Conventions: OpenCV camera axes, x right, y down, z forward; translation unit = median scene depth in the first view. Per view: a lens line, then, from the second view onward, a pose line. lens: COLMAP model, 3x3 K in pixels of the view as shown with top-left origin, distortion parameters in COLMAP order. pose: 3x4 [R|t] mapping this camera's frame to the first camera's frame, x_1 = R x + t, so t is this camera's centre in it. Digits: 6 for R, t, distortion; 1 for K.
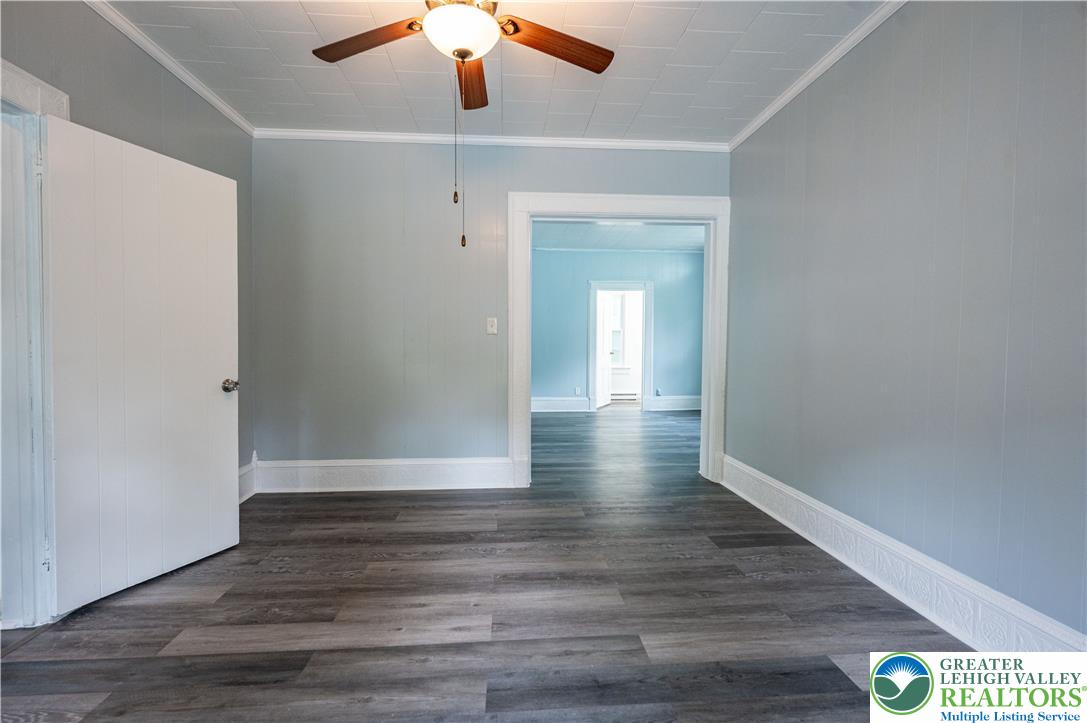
lens RADIAL K [[491.3, 0, 543.5], [0, 491.3, 361.5], [0, 0, 1]] dist [-0.004111, 0.000697]
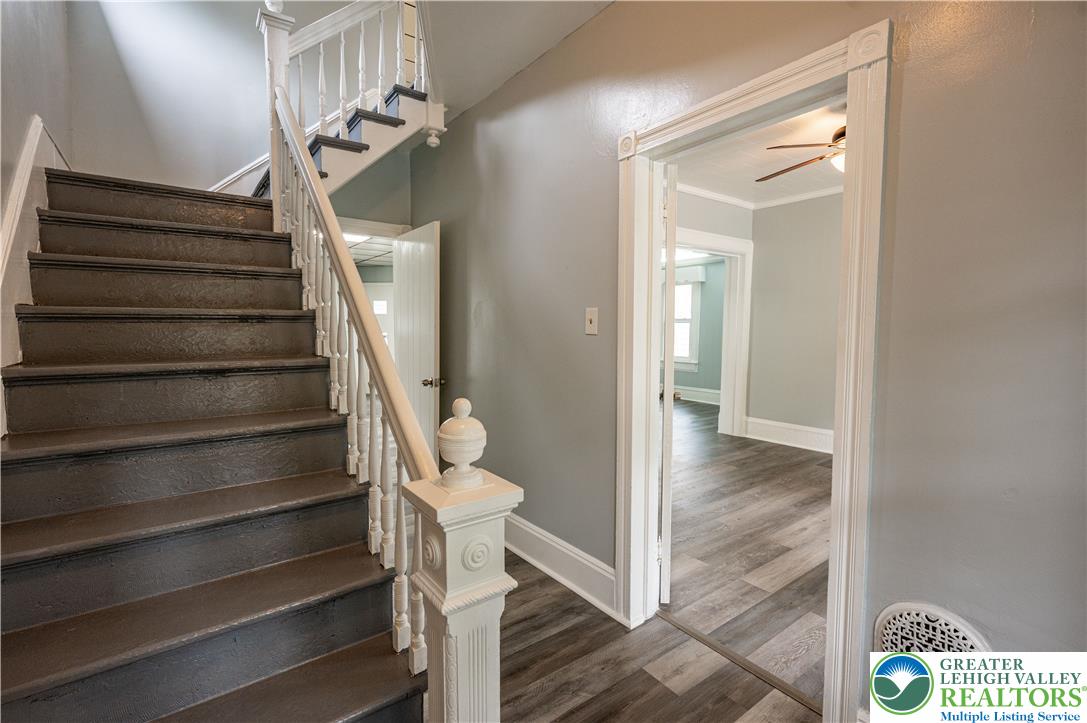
lens RADIAL K [[491.3, 0, 543.5], [0, 491.3, 361.5], [0, 0, 1]] dist [-0.004111, 0.000697]
pose [[0.843029, -0.036515, 0.536628, -1.633294], [0.019447, 0.999110, 0.037434, -0.077996], [-0.537517, -0.021122, 0.842988, 0.175922]]
